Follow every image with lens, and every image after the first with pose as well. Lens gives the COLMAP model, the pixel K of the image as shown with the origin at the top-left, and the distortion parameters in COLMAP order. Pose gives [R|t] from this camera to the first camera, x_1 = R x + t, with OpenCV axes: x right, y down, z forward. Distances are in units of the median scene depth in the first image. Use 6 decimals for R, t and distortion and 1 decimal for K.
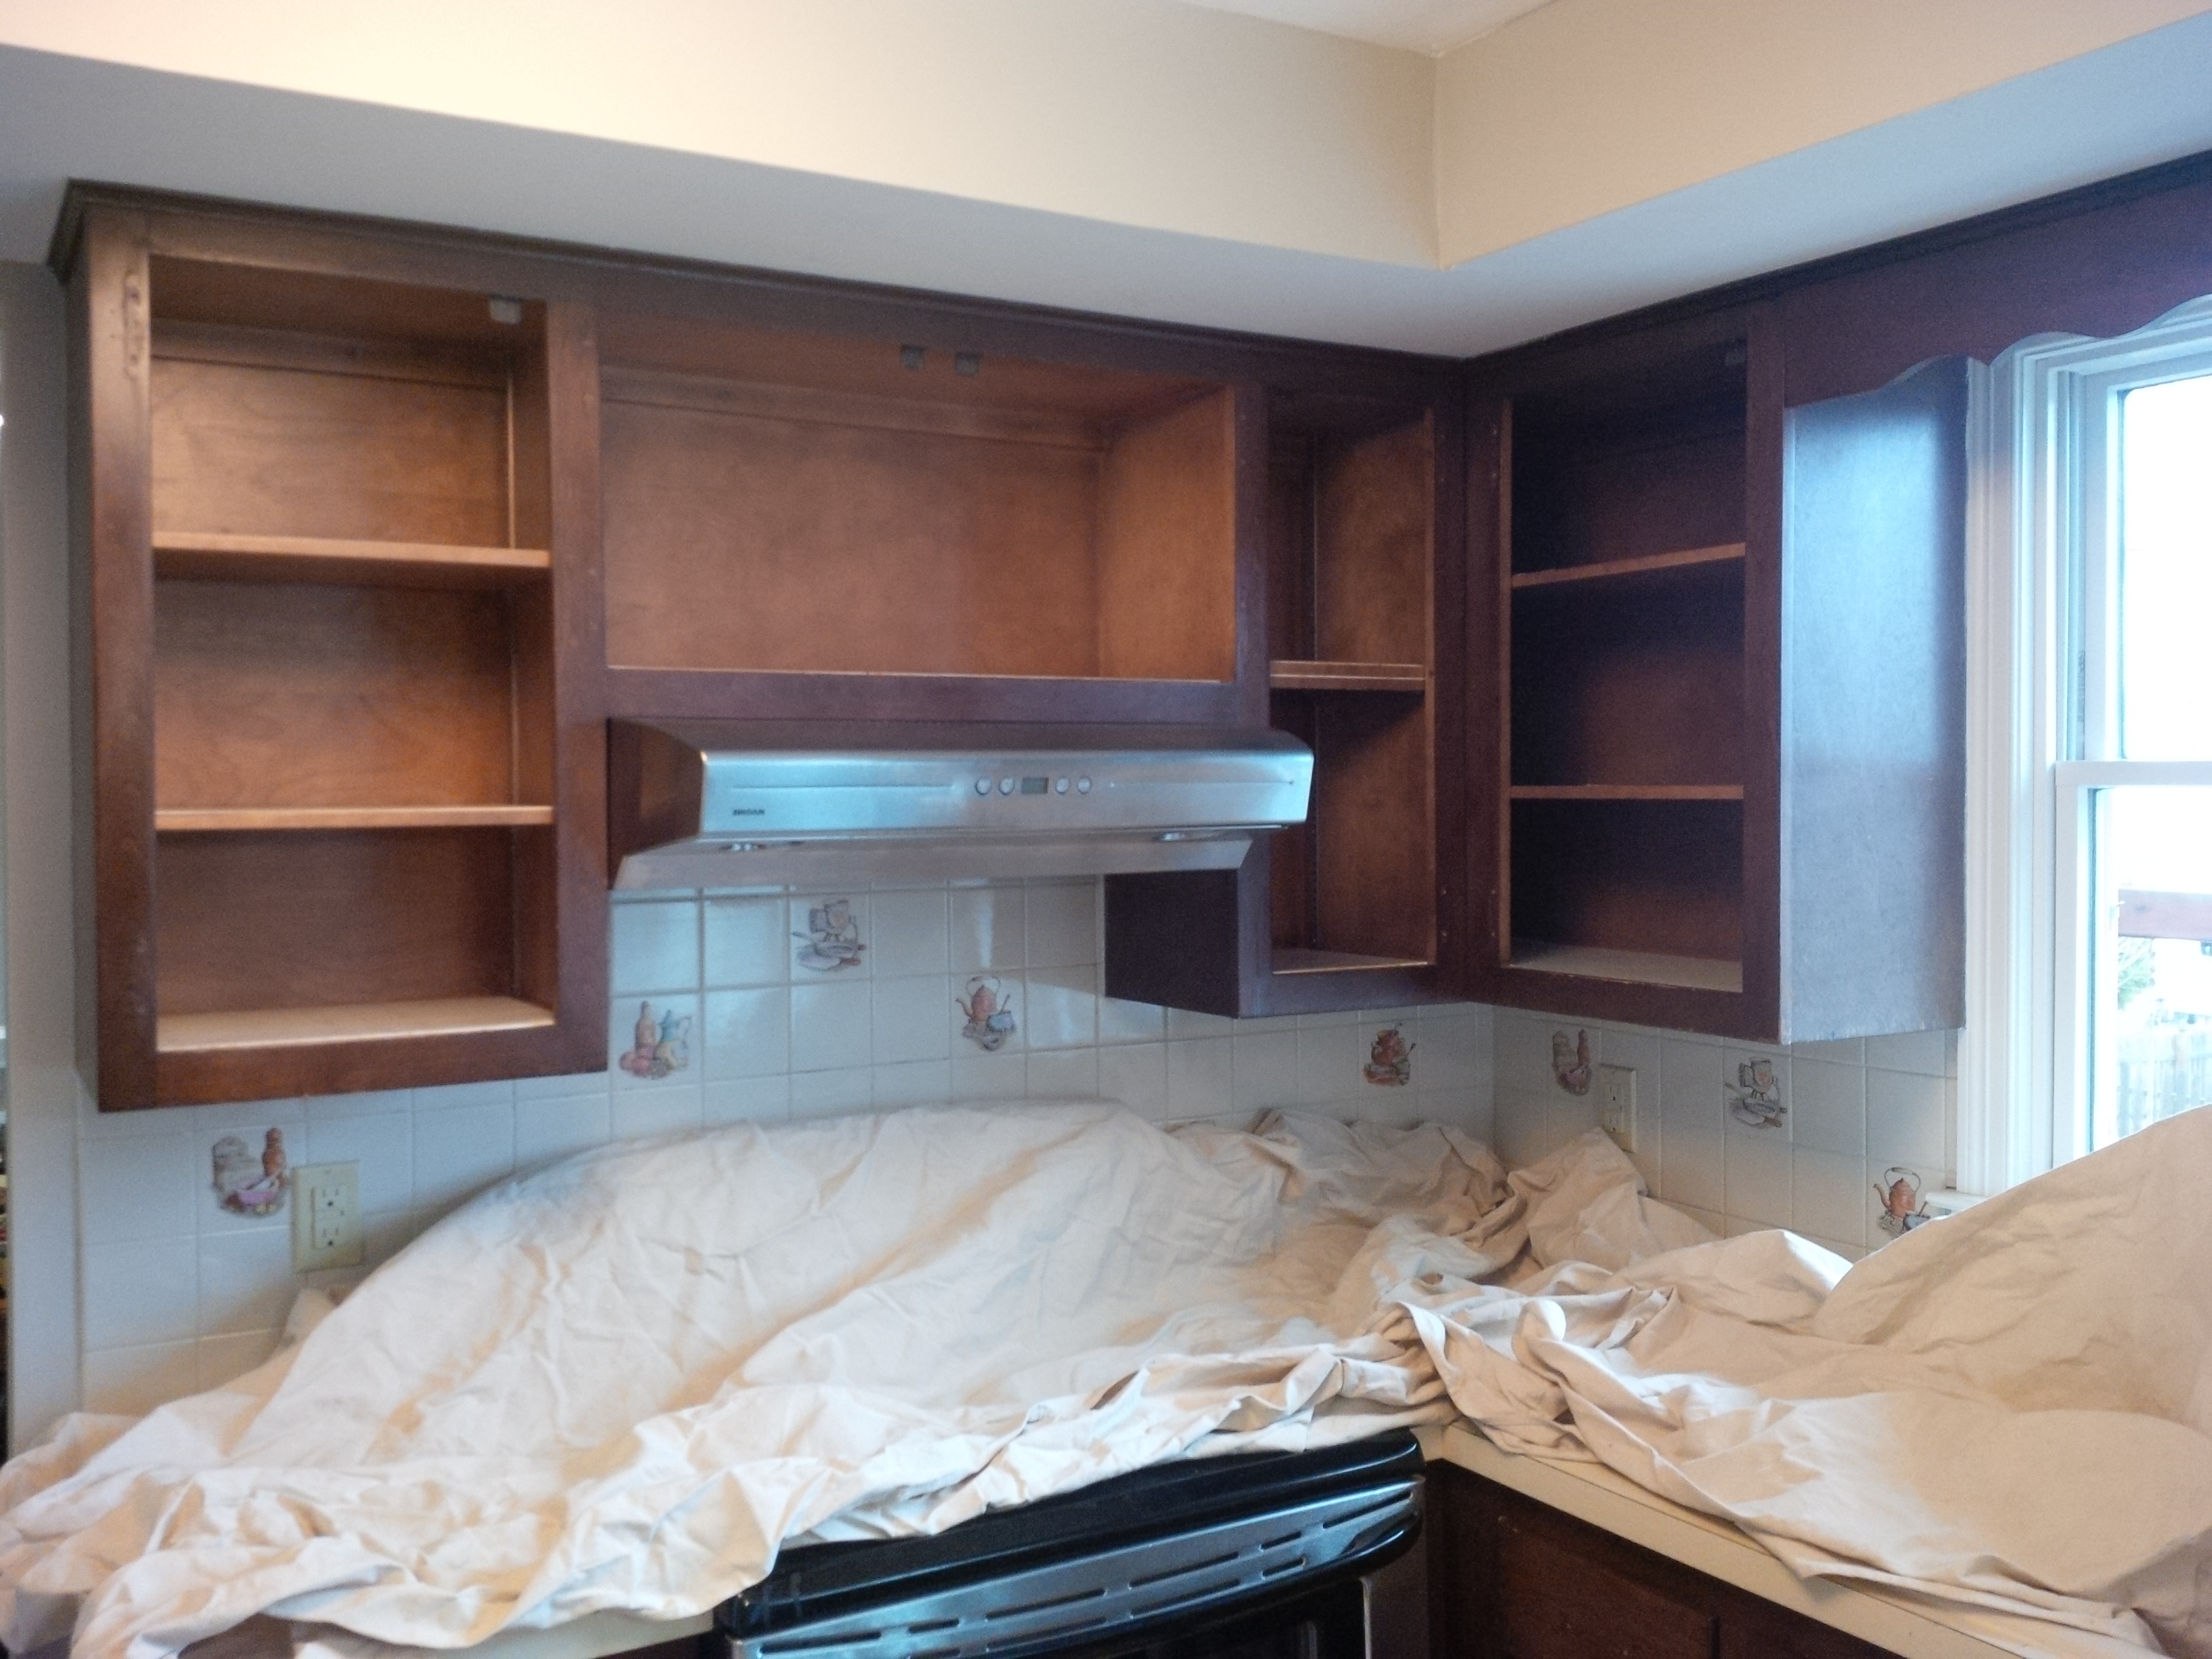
lens RADIAL K [[2047.8, 0, 1106.0], [0, 2047.8, 829.5], [0, 0, 1]] dist [0.164341, -0.376216]
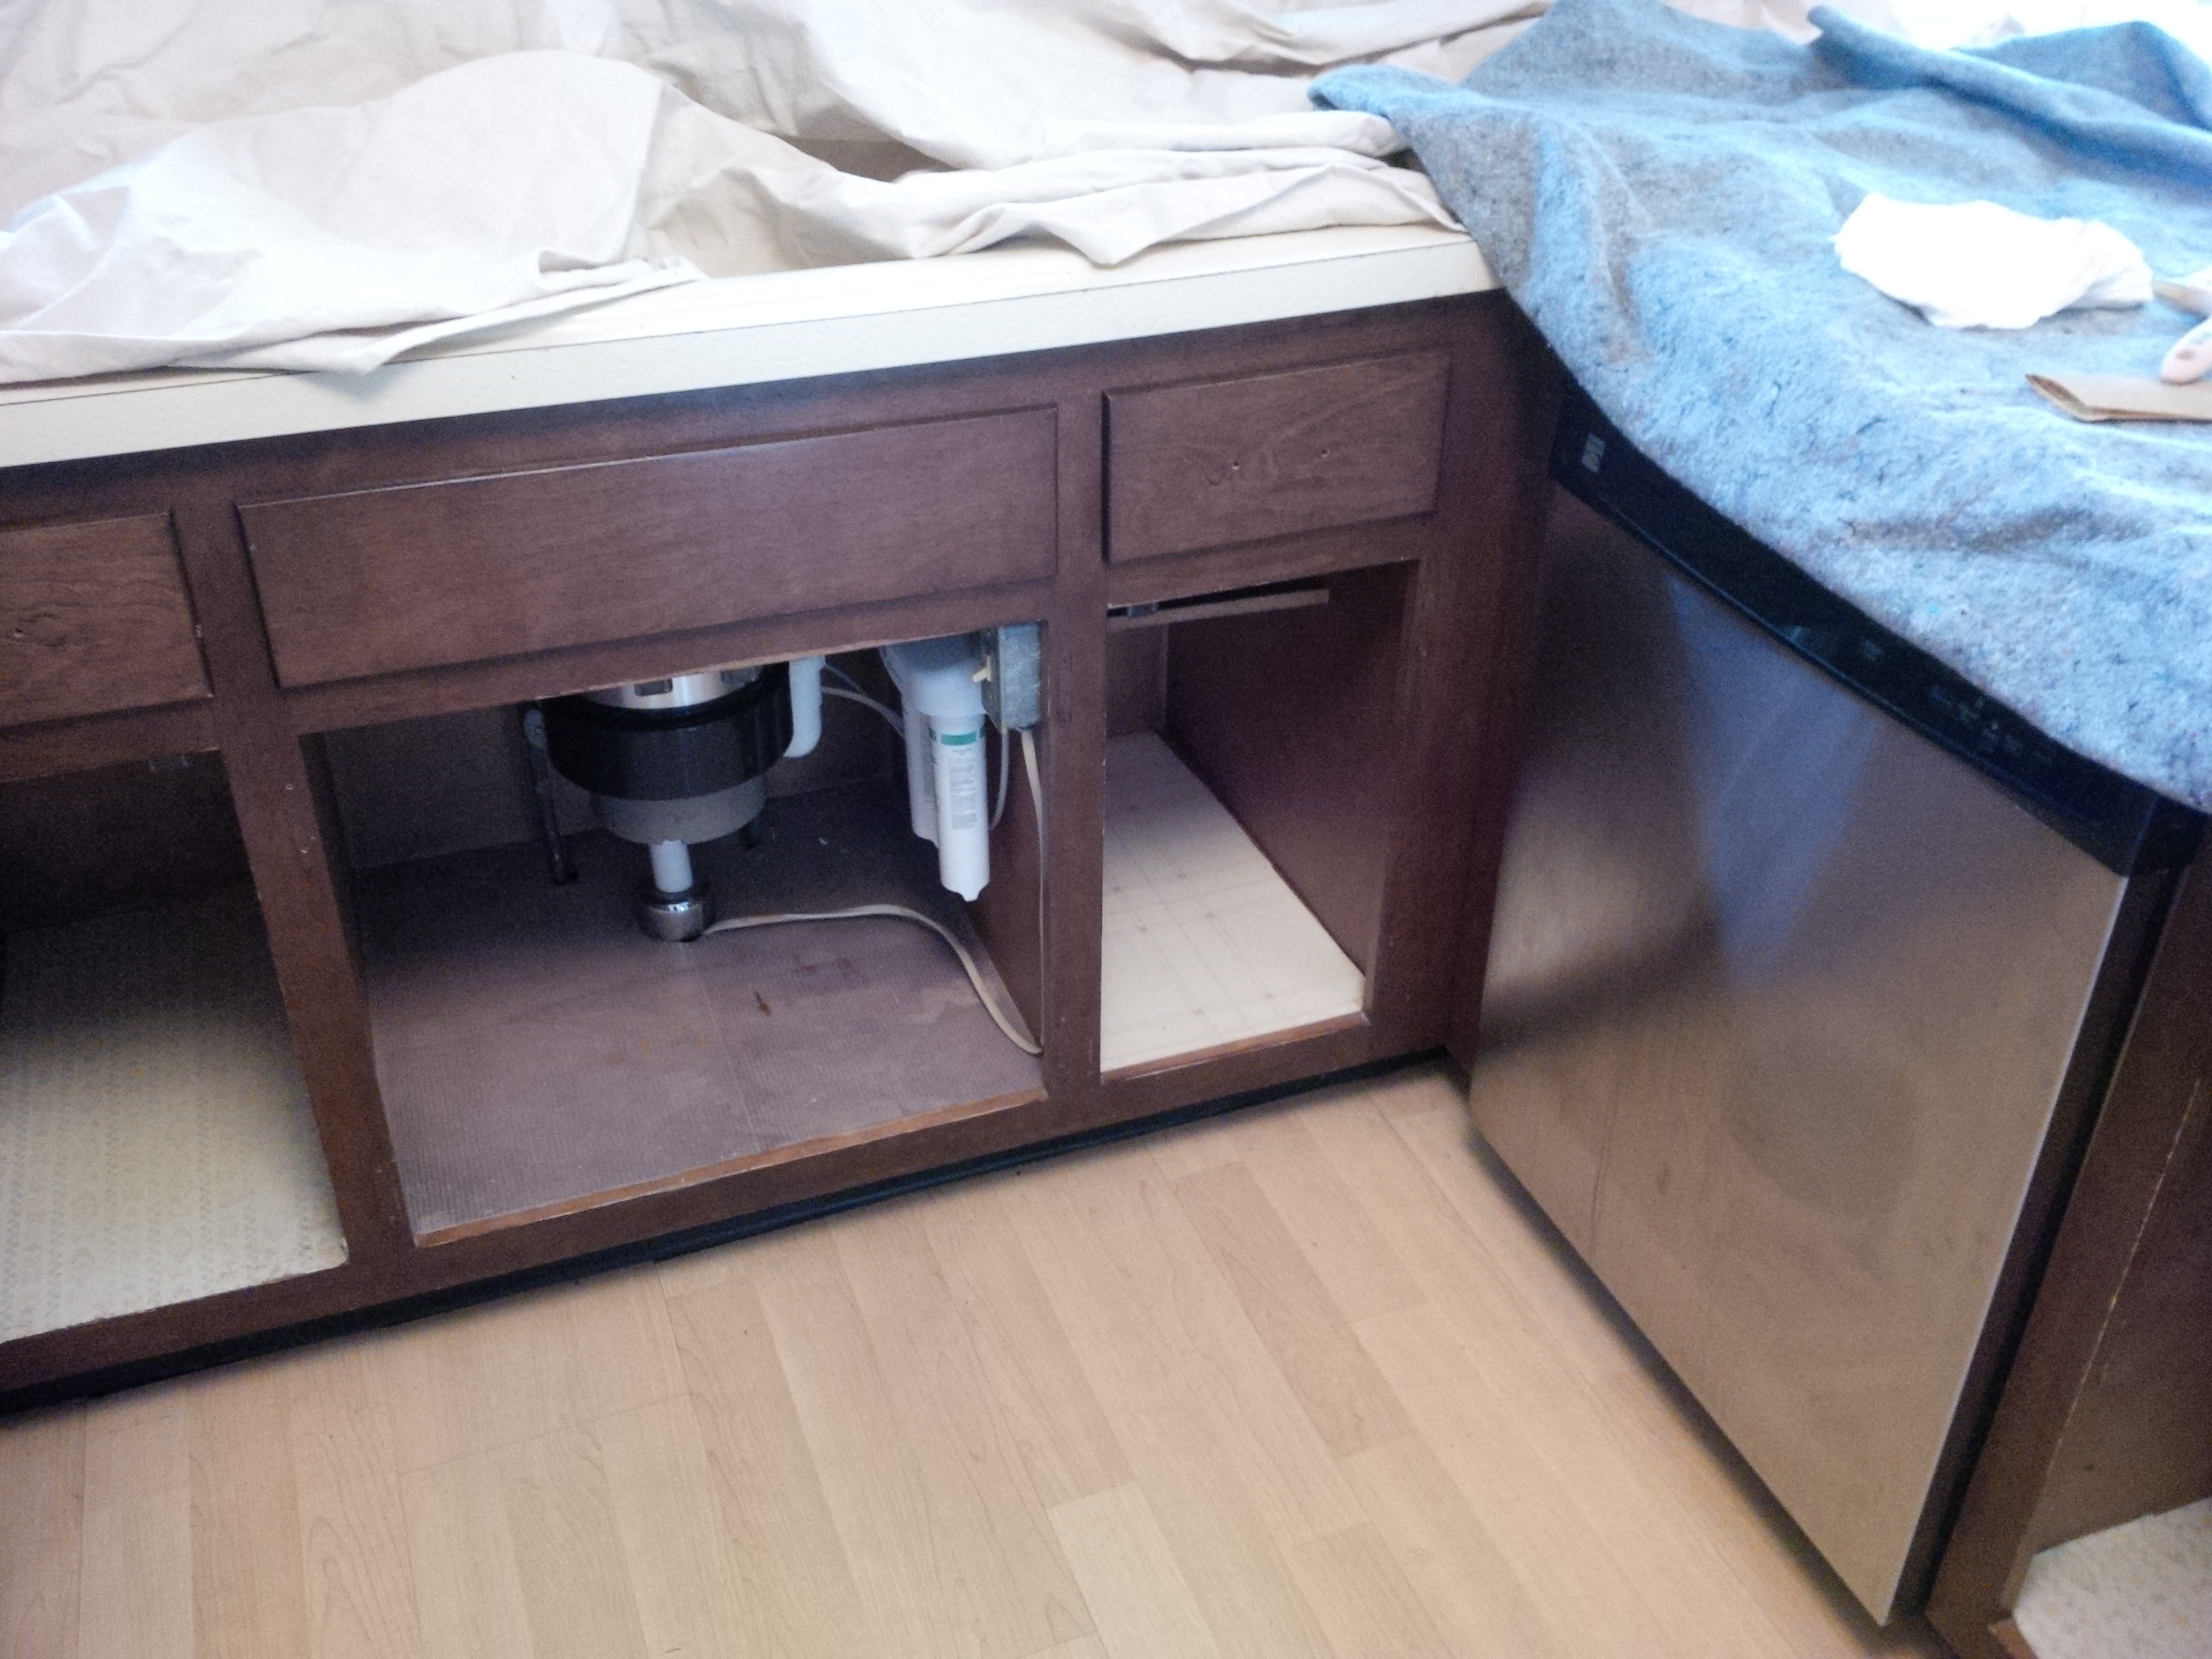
lens RADIAL K [[2047.8, 0, 1106.0], [0, 2047.8, 829.5], [0, 0, 1]] dist [0.164341, -0.376216]
pose [[0.175681, -0.518447, 0.836868, -0.255518], [0.016478, 0.851519, 0.524065, 0.095050], [-0.984309, -0.078278, 0.158139, 0.500940]]
